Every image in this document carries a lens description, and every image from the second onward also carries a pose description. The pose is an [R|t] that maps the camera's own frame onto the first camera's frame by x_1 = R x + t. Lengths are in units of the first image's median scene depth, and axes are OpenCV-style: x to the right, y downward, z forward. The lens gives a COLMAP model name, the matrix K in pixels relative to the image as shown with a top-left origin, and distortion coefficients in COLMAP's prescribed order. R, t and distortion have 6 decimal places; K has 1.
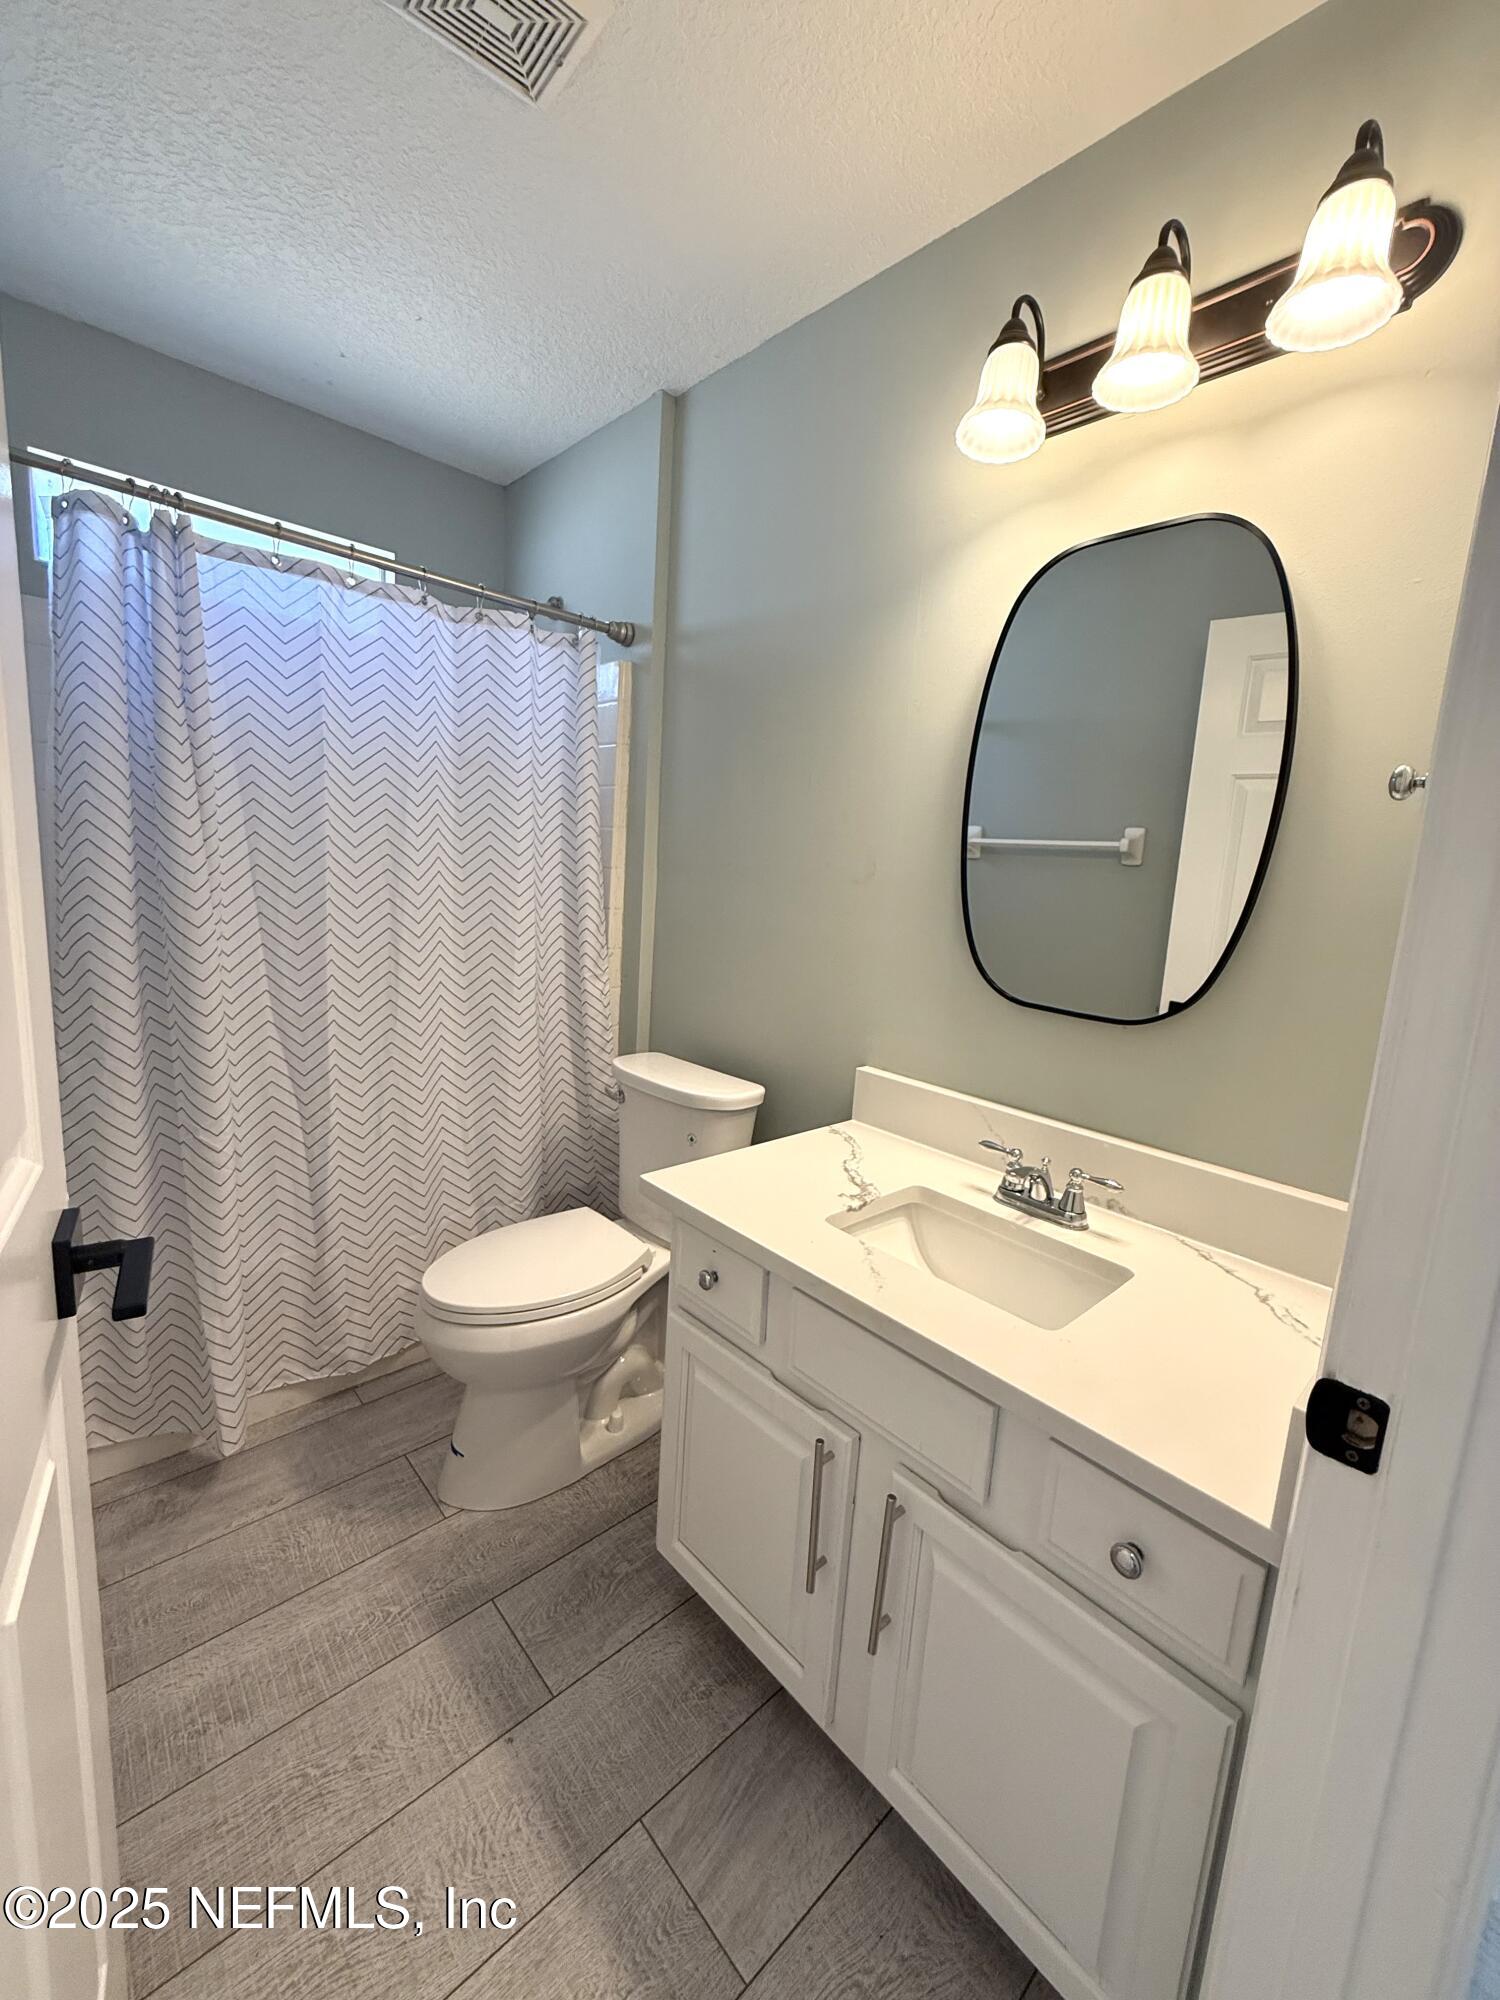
lens RADIAL K [[797.5, 0, 754.0], [0, 797.5, 995.1], [0, 0, 1]] dist [-0.001351, 0.000206]
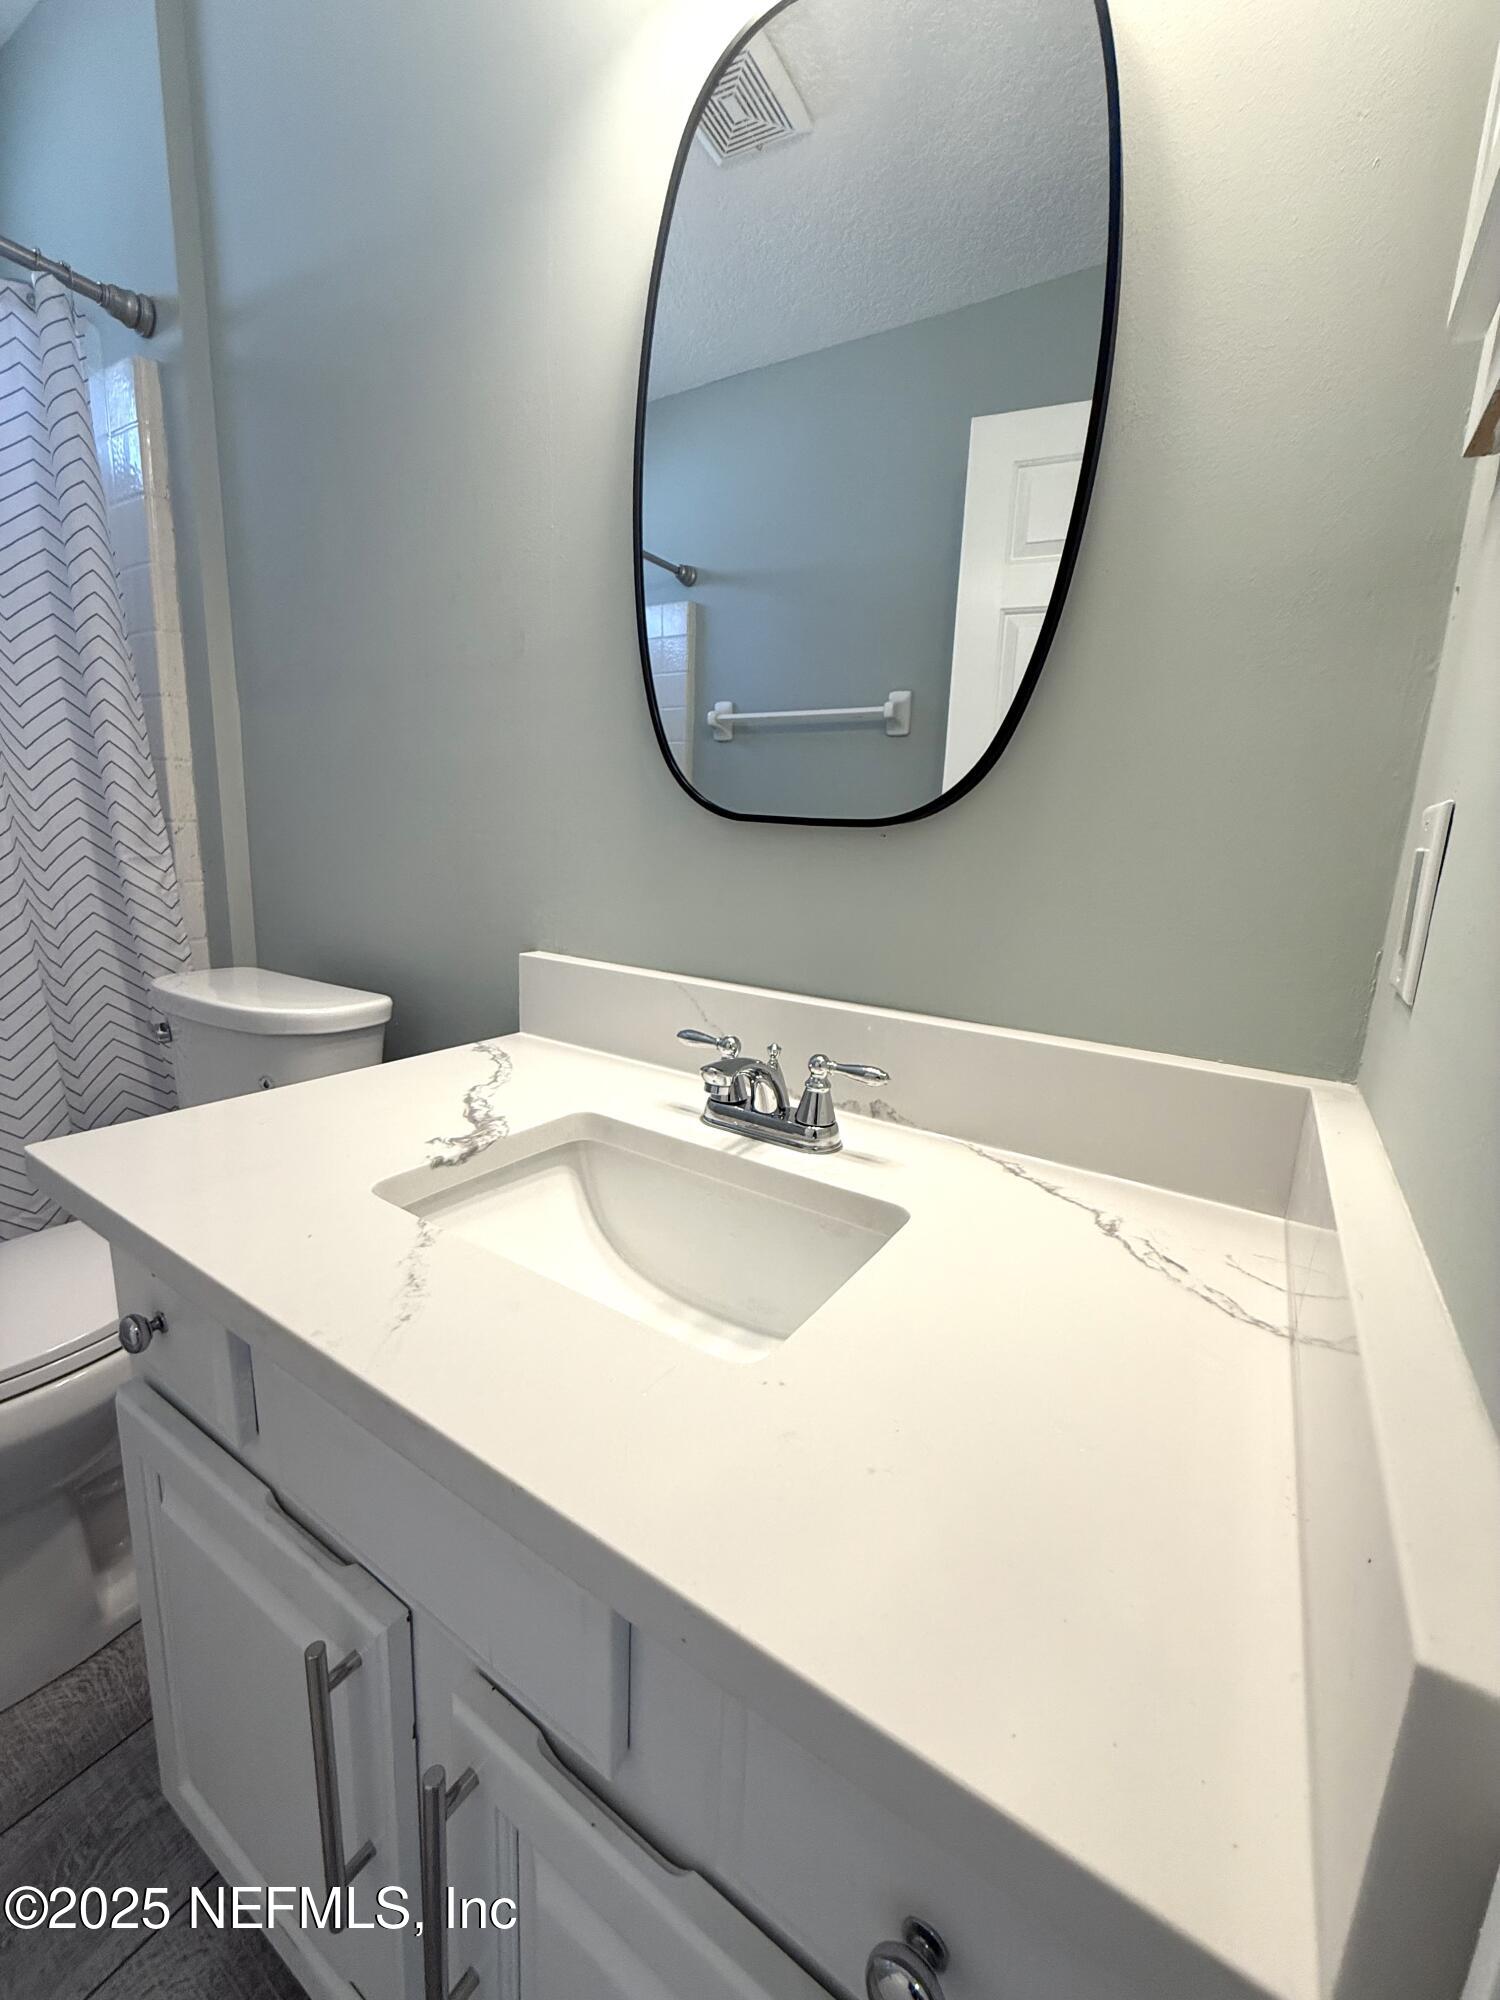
lens RADIAL K [[797.5, 0, 752.9], [0, 797.5, 996.9], [0, 0, 1]] dist [-0.001351, 0.000206]
pose [[0.968188, -0.066816, 0.241136, 0.196093], [0.053704, 0.996719, 0.060551, 0.124378], [-0.244391, -0.045675, 0.968600, 0.391497]]
